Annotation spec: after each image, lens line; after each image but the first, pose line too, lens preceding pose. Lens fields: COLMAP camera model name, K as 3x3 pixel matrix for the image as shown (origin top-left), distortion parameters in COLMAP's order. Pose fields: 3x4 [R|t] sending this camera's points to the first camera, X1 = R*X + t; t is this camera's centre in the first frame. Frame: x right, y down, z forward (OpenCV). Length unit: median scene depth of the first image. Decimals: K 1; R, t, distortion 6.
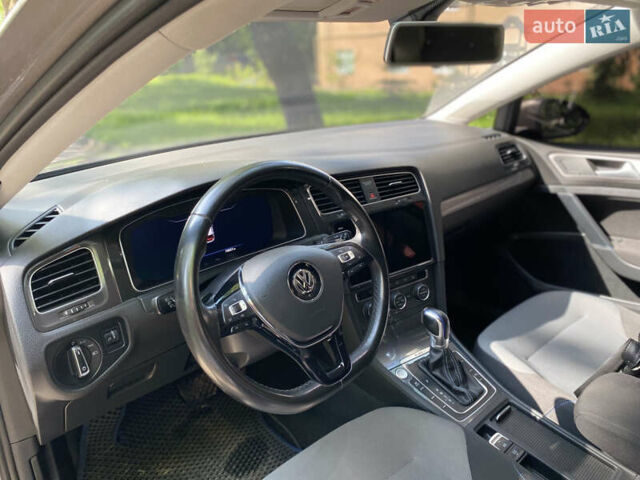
lens RADIAL K [[498.2, 0, 320.4], [0, 498.2, 221.0], [0, 0, 1]] dist [0.005958, -0.004034]
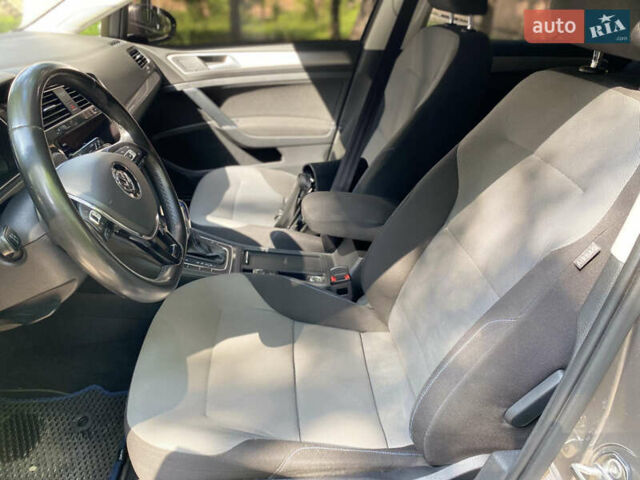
lens RADIAL K [[498.2, 0, 320.4], [0, 498.2, 221.0], [0, 0, 1]] dist [0.005958, -0.004034]
pose [[0.607073, -0.327108, 0.724198, -0.272516], [0.218447, 0.944931, 0.243692, 0.018811], [-0.764031, 0.010260, 0.645098, 0.022228]]
